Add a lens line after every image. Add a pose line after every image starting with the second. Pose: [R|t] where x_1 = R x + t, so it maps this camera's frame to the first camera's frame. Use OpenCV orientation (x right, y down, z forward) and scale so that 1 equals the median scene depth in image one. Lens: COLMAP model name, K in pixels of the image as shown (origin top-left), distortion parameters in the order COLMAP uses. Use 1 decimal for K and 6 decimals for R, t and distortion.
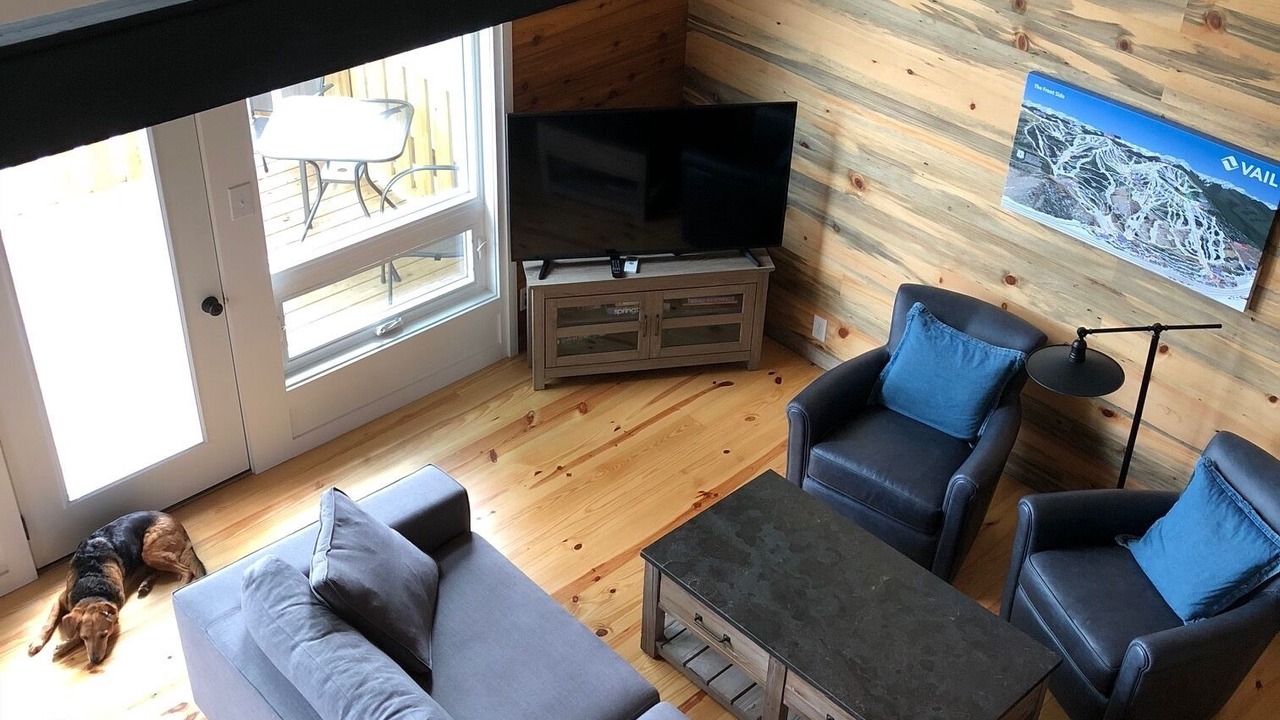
lens RADIAL K [[1413.1, 0, 640.0], [0, 1413.1, 360.0], [0, 0, 1]] dist [0.216015, -0.417538]
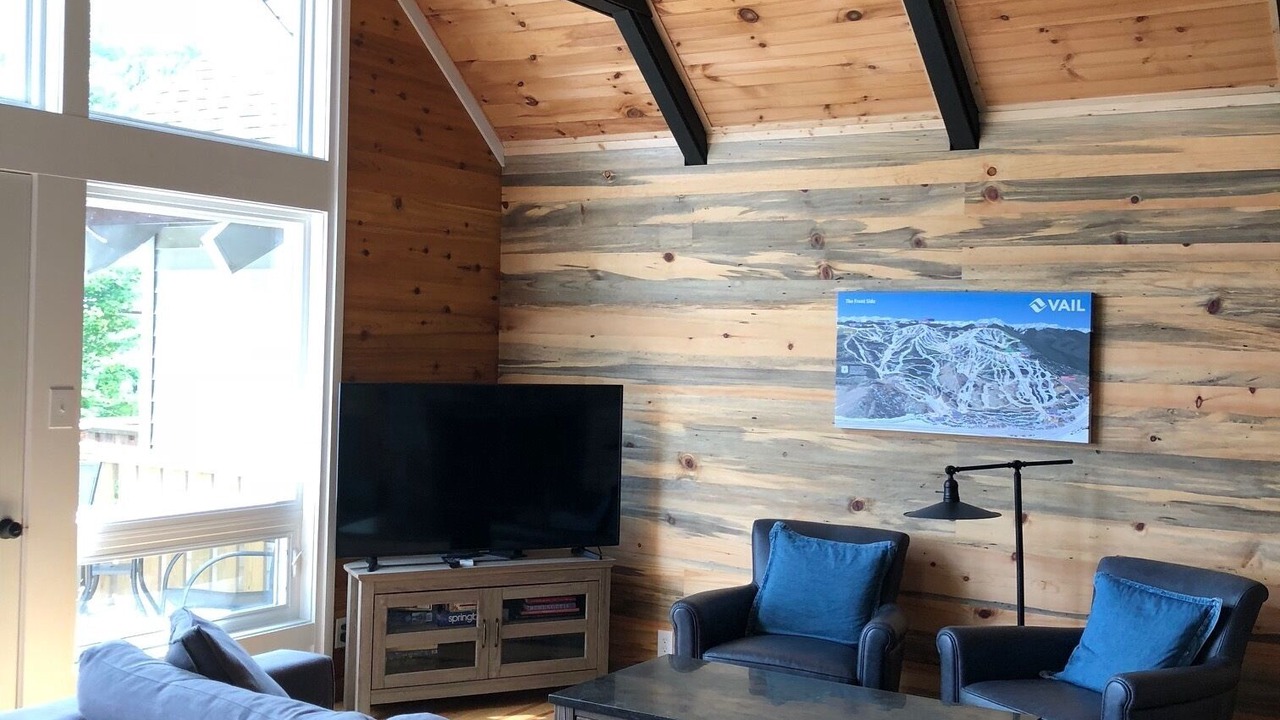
lens RADIAL K [[1409.3, 0, 640.0], [0, 1409.3, 360.0], [0, 0, 1]] dist [0.337774, -1.089496]
pose [[0.971945, -0.012893, 0.234857, -0.135349], [0.141119, 0.830786, -0.538406, 0.409268], [-0.188174, 0.556443, 0.809297, 0.172440]]
